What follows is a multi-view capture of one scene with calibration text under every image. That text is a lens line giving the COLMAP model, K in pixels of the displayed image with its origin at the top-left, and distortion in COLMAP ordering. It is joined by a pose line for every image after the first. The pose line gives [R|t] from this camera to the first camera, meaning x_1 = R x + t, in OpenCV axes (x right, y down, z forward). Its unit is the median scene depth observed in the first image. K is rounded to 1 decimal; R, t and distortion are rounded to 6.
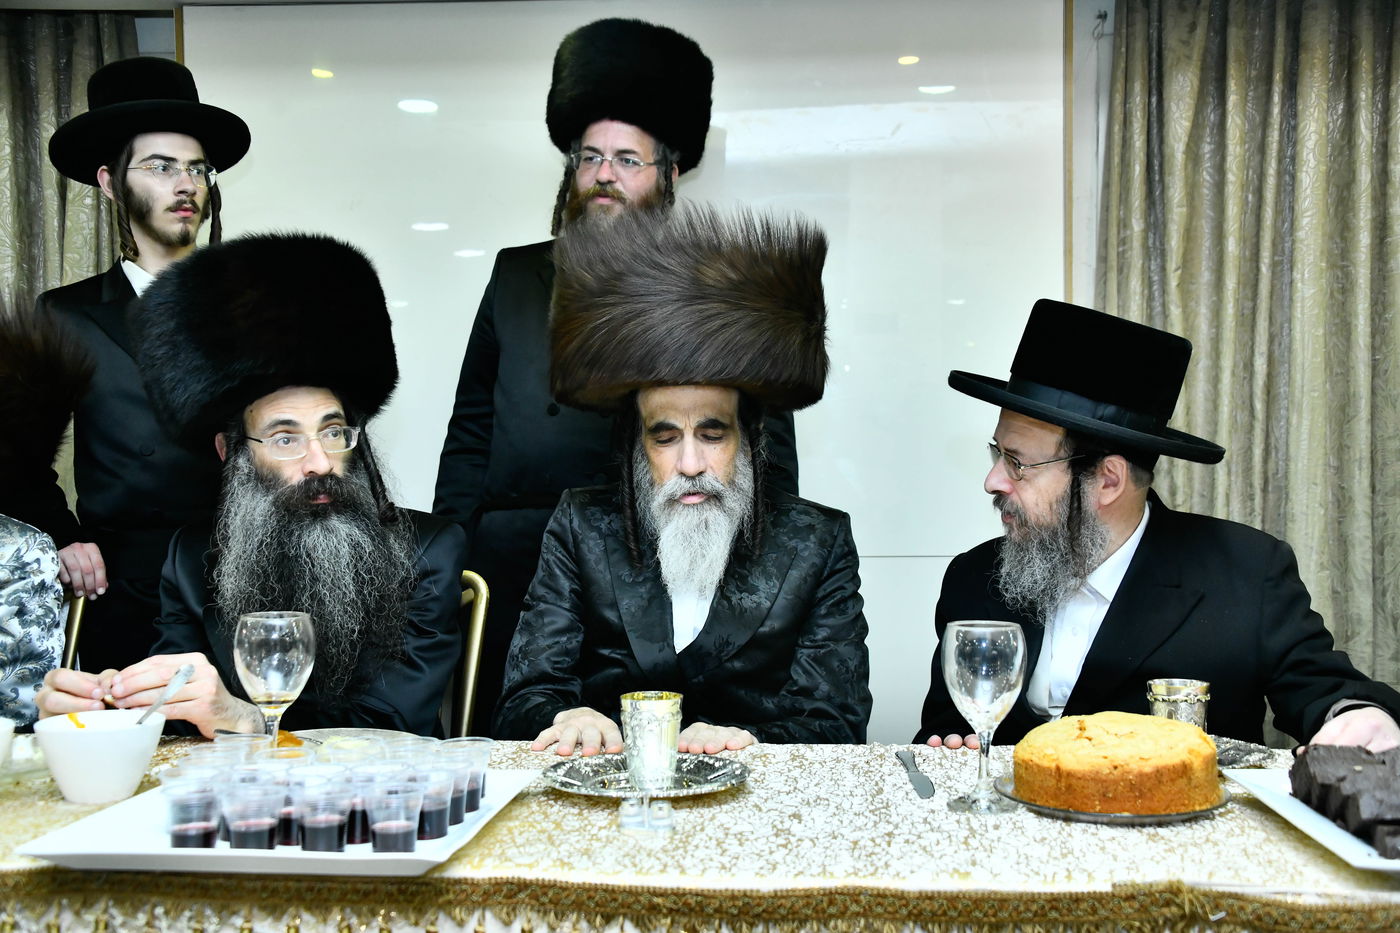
lens RADIAL K [[1526.8, 0, 713.6], [0, 1526.8, 464.3], [0, 0, 1]] dist [0.092266, 0.000000]
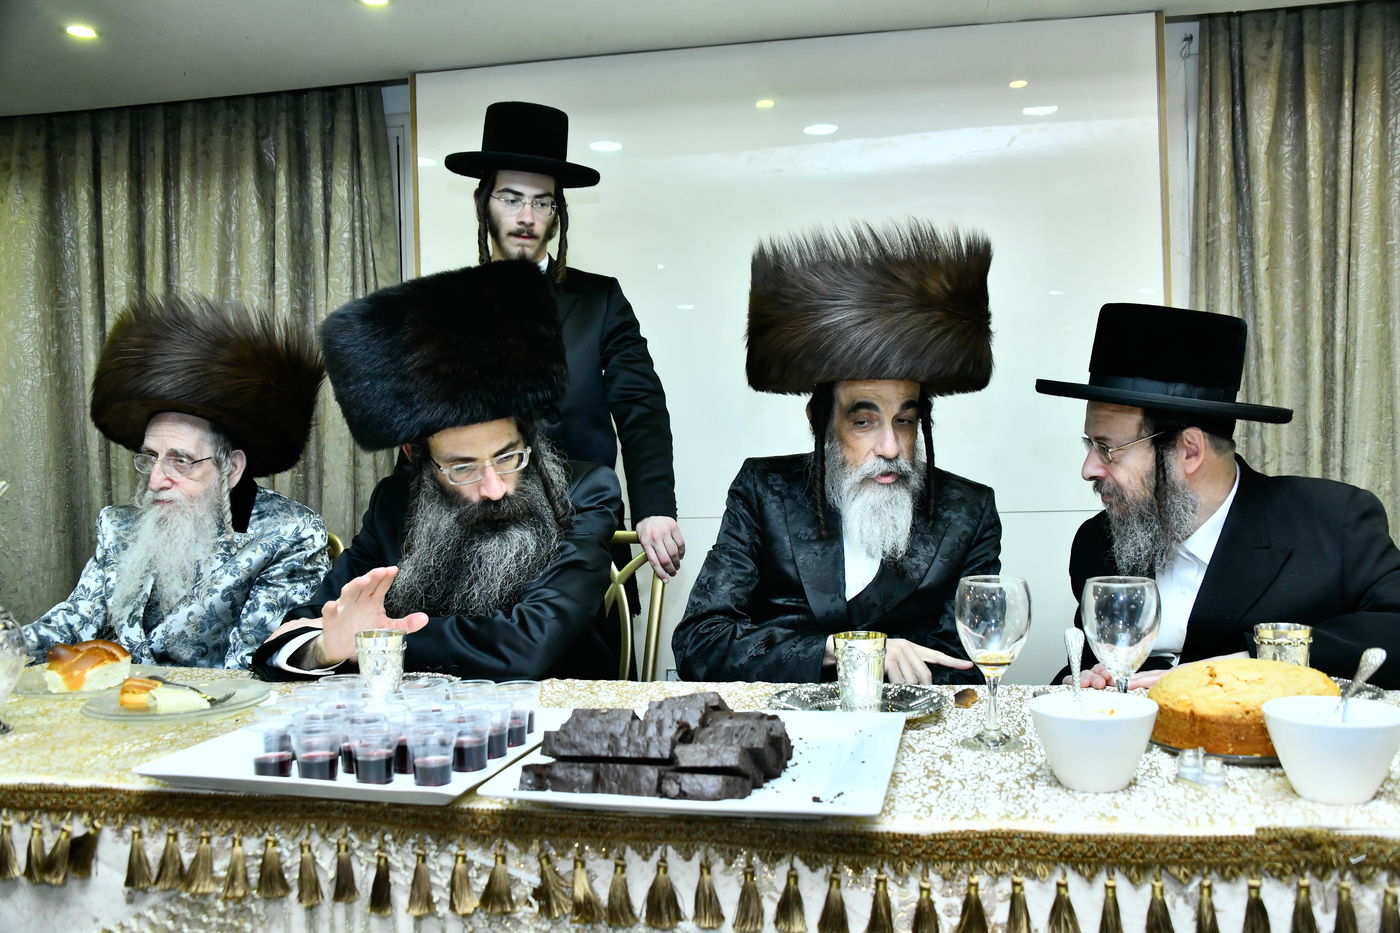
lens RADIAL K [[1258.9, 0, 691.4], [0, 1258.9, 470.7], [0, 0, 1]] dist [-0.072974, -0.013648]
pose [[0.991646, -0.018263, -0.127692, -0.009894], [0.021714, 0.999434, 0.025693, -0.001927], [0.127151, -0.028251, 0.991481, 0.103541]]
